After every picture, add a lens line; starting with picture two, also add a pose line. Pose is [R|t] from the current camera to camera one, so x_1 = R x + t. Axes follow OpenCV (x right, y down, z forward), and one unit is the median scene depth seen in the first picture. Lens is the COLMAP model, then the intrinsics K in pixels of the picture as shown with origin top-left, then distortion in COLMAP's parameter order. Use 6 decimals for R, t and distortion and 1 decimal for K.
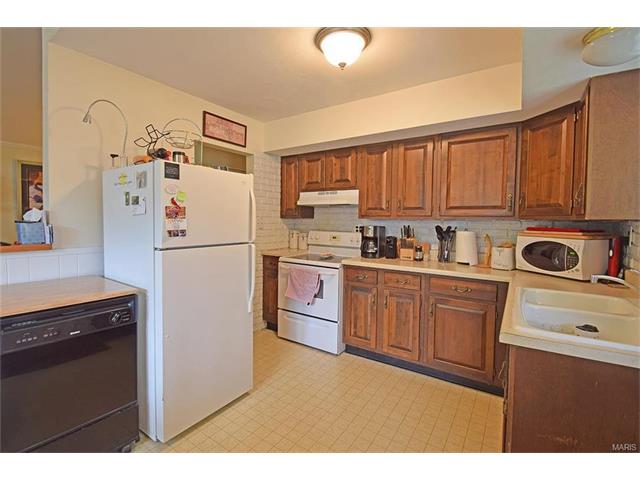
lens RADIAL K [[290.9, 0, 297.6], [0, 290.9, 230.7], [0, 0, 1]] dist [-0.000796, -0.000421]
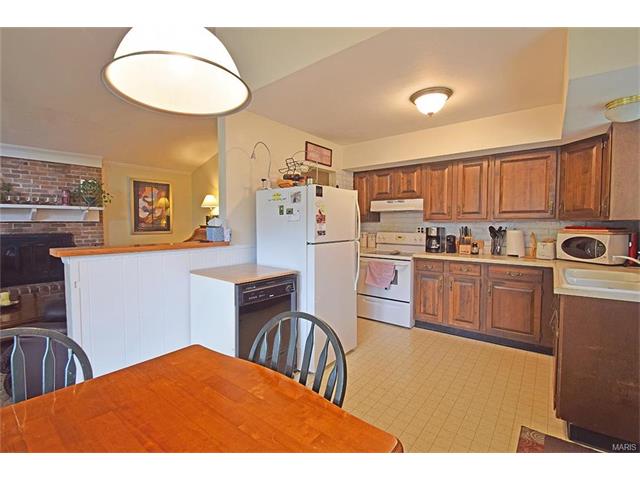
lens RADIAL K [[290.9, 0, 307.0], [0, 290.9, 236.4], [0, 0, 1]] dist [-0.000796, -0.000421]
pose [[0.998112, -0.010486, -0.060512, -0.273024], [0.010828, 0.999927, 0.005325, 0.012400], [0.060452, -0.005970, 0.998153, -0.349712]]
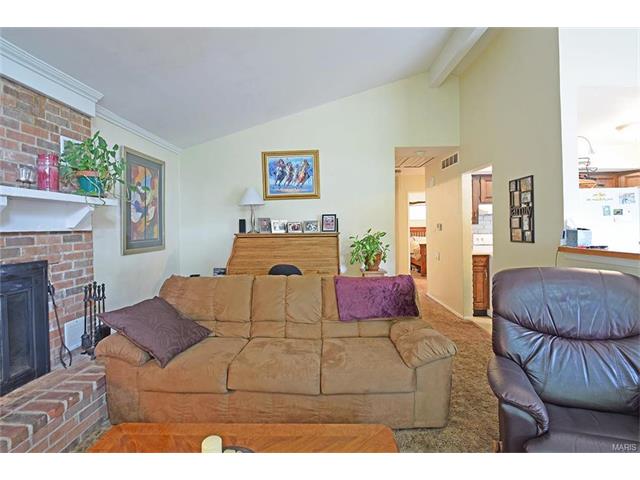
lens RADIAL K [[307.5, 0, 316.4], [0, 307.5, 237.9], [0, 0, 1]] dist [0.006145, -0.002566]
pose [[0.833542, -0.048406, 0.550331, -1.913064], [0.051242, 0.998634, 0.010226, -0.050762], [-0.550075, 0.019676, 0.834884, 0.403377]]
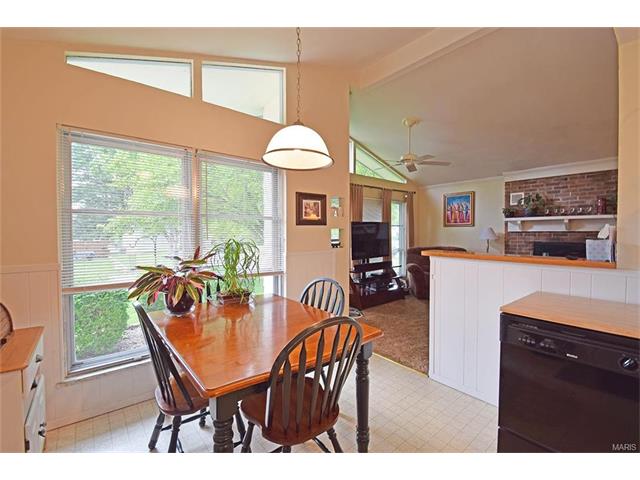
lens RADIAL K [[290.9, 0, 322.8], [0, 290.9, 238.2], [0, 0, 1]] dist [-0.000796, -0.000421]
pose [[-0.239915, 0.007205, -0.970767, 0.234636], [-0.045490, 0.998791, 0.018655, -0.006649], [0.969727, 0.048636, -0.239297, 0.250618]]
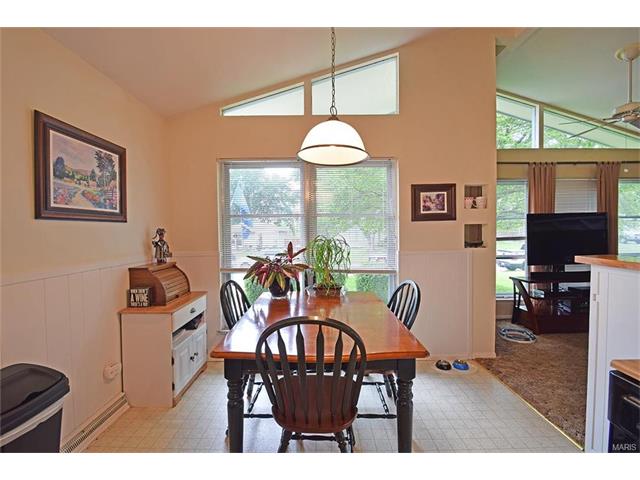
lens RADIAL K [[290.9, 0, 314.0], [0, 290.9, 236.5], [0, 0, 1]] dist [-0.000796, -0.000421]
pose [[-0.812203, 0.006133, -0.583342, 0.017228], [-0.025583, 0.998608, 0.046118, -0.017297], [0.582814, 0.052381, -0.810916, 0.549368]]
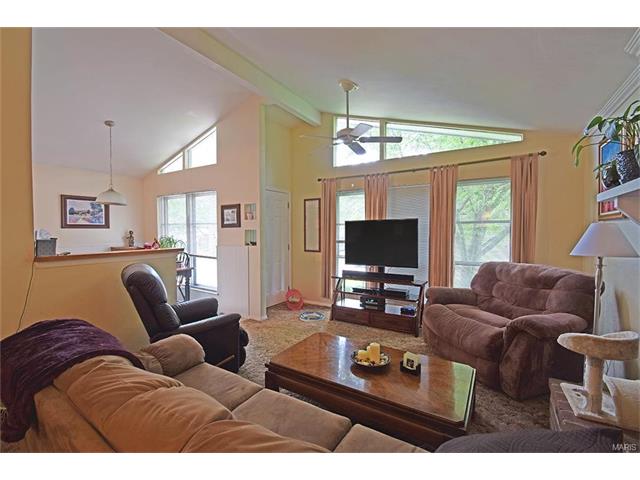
lens RADIAL K [[290.9, 0, 323.0], [0, 290.9, 240.3], [0, 0, 1]] dist [-0.000796, -0.000421]
pose [[-0.998675, -0.011458, -0.050170, -1.561120], [-0.015320, 0.996892, 0.077270, -0.111138], [0.049129, 0.077936, -0.995747, 1.772765]]
